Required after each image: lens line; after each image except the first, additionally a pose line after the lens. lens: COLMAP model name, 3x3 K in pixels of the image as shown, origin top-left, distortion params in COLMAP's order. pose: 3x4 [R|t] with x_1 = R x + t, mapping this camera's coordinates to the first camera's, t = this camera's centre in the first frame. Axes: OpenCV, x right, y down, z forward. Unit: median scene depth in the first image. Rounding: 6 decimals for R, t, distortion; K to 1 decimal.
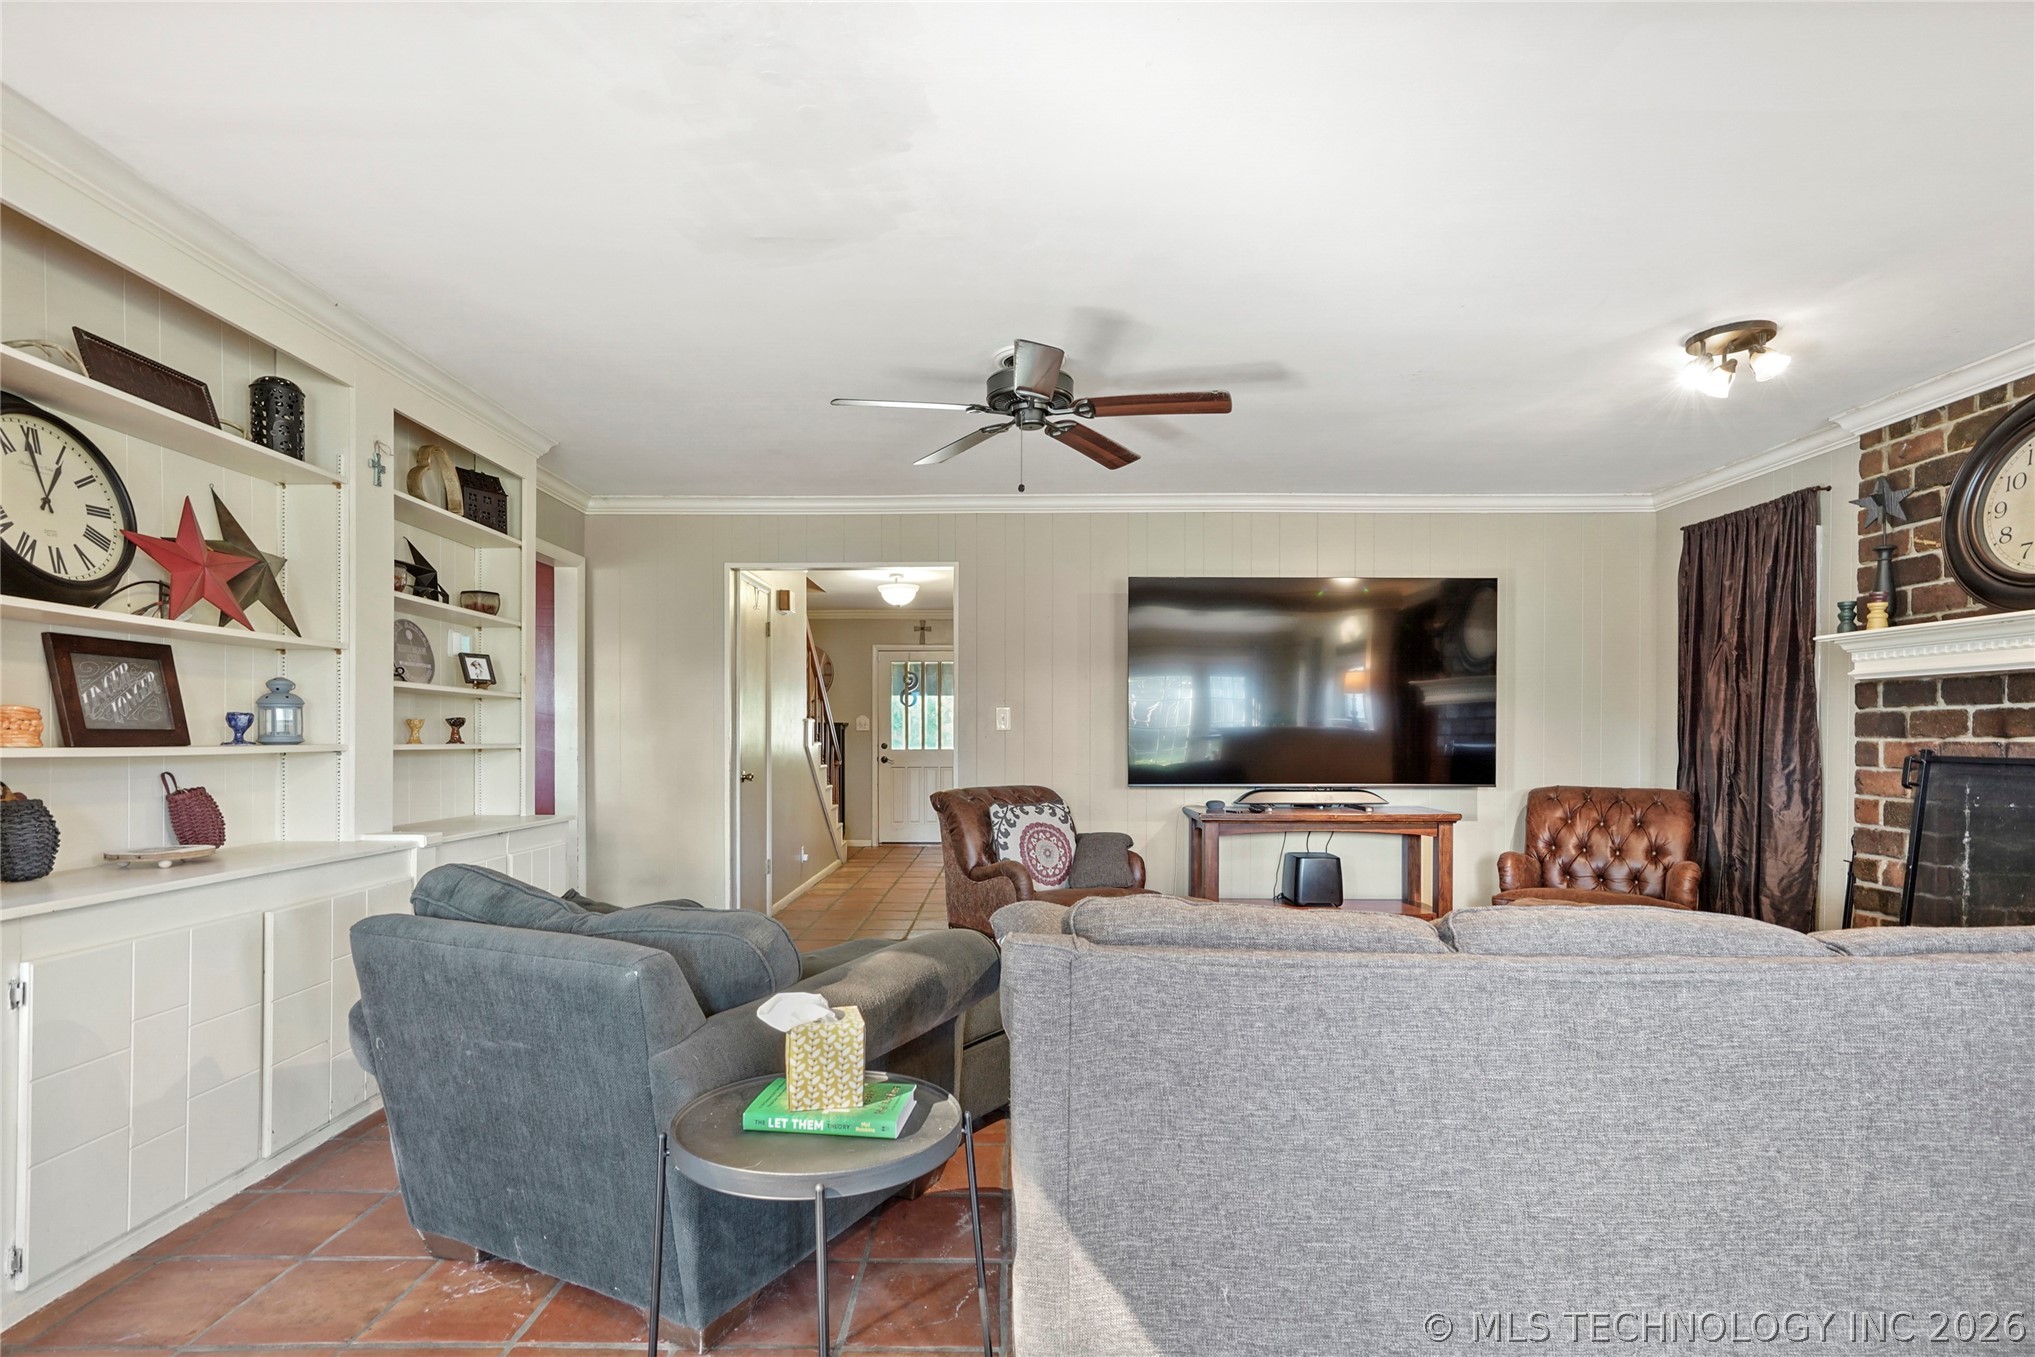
lens RADIAL K [[970.3, 0, 1000.8], [0, 970.3, 726.5], [0, 0, 1]] dist [-0.000214, 0.000258]
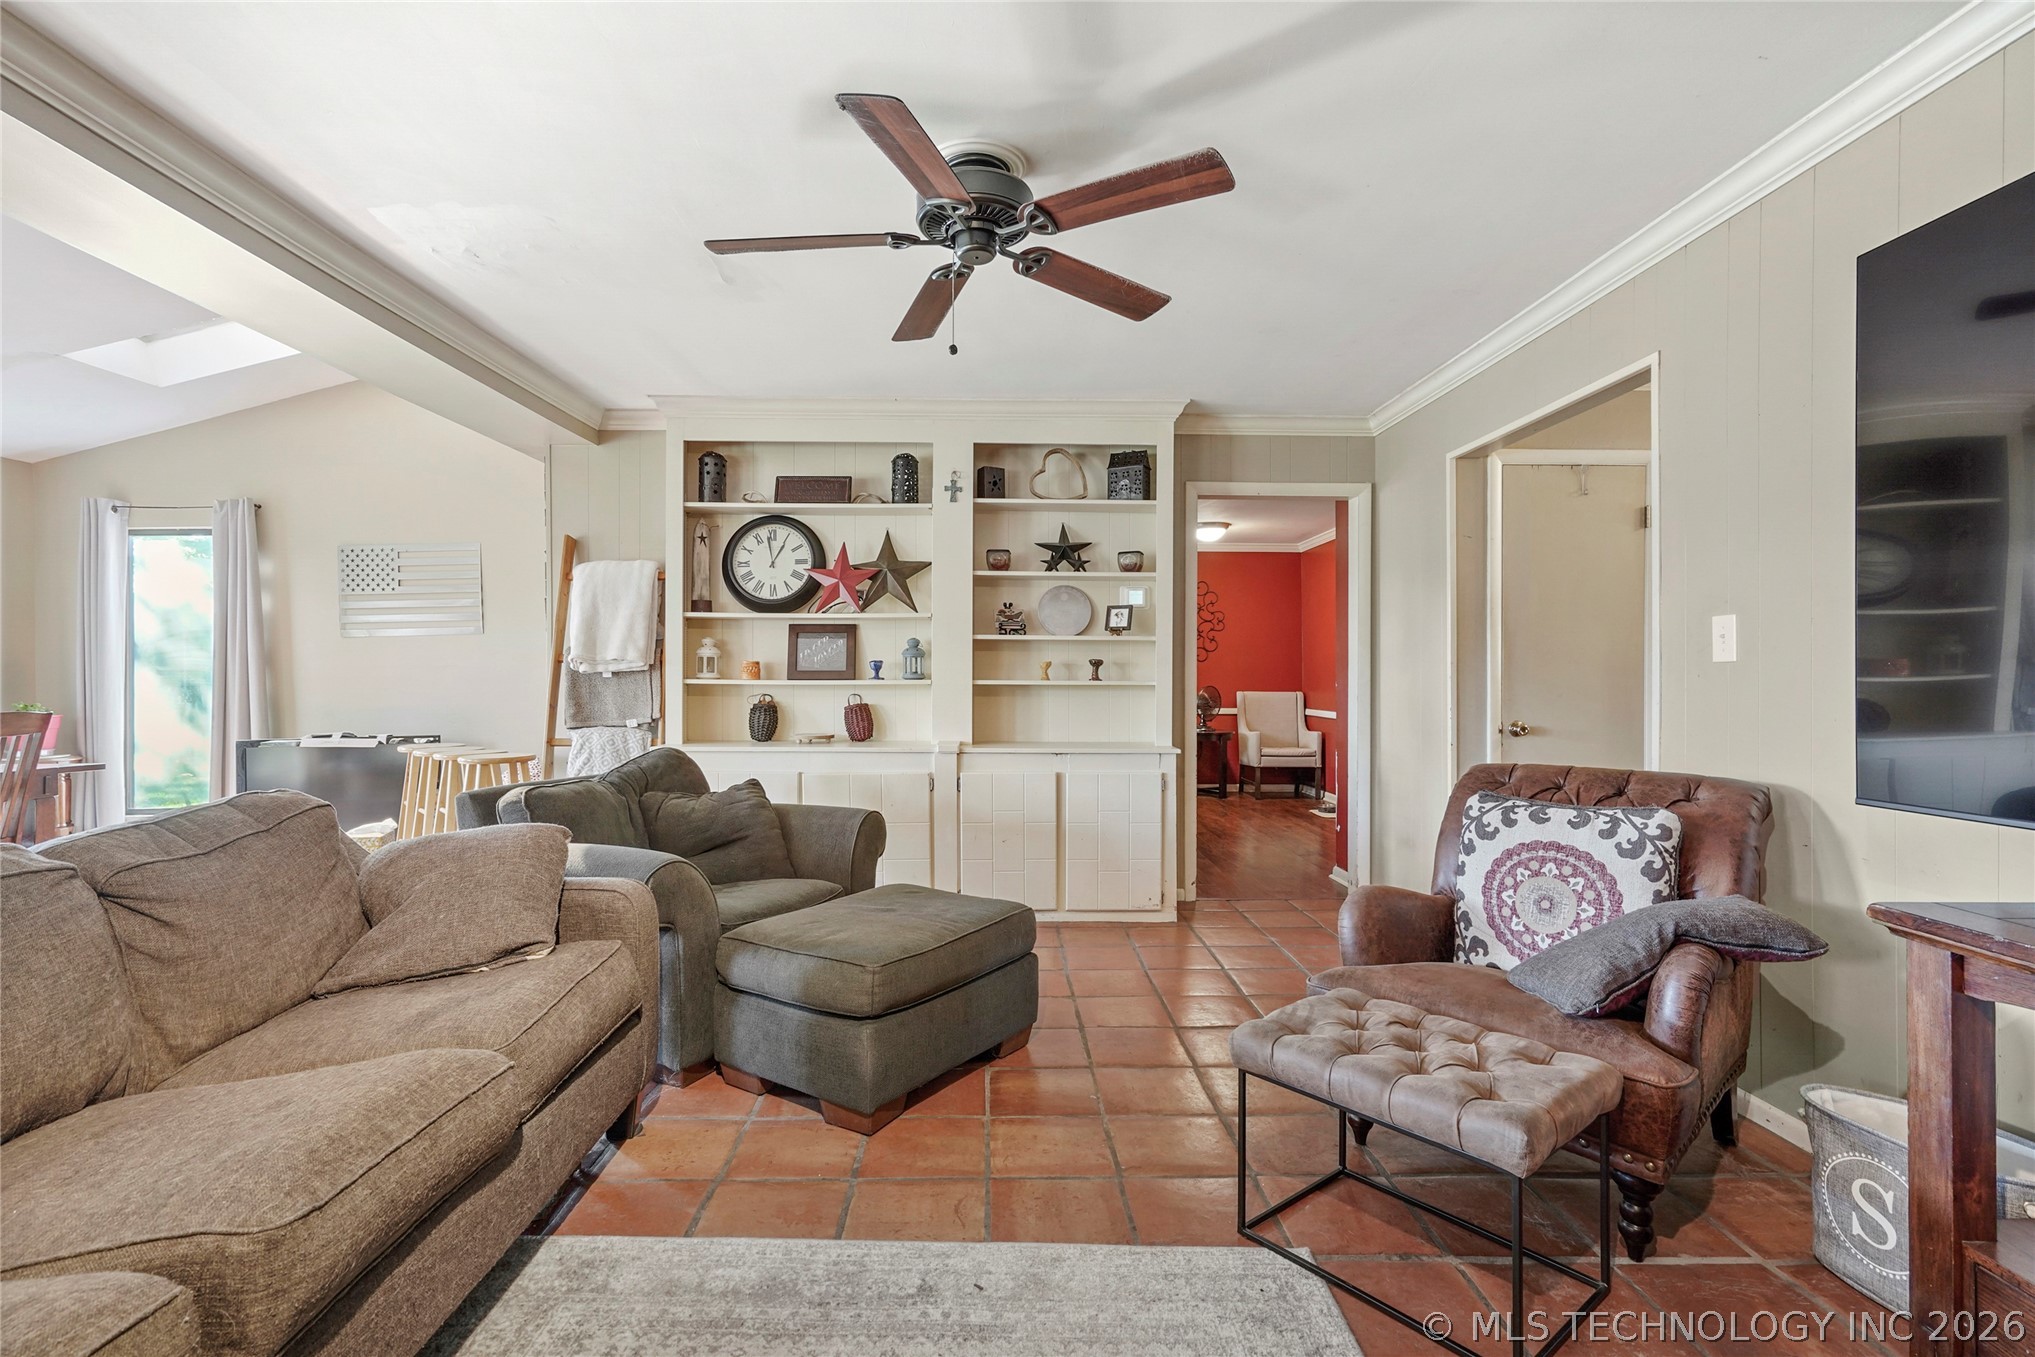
lens RADIAL K [[979.6, 0, 1017.5], [0, 979.6, 678.5], [0, 0, 1]] dist [0.000030, 0.000195]
pose [[0.014243, 0.001229, -0.999898, 0.923641], [0.008178, 0.999966, 0.001346, 0.016895], [0.999865, -0.008197, 0.014233, 1.197783]]
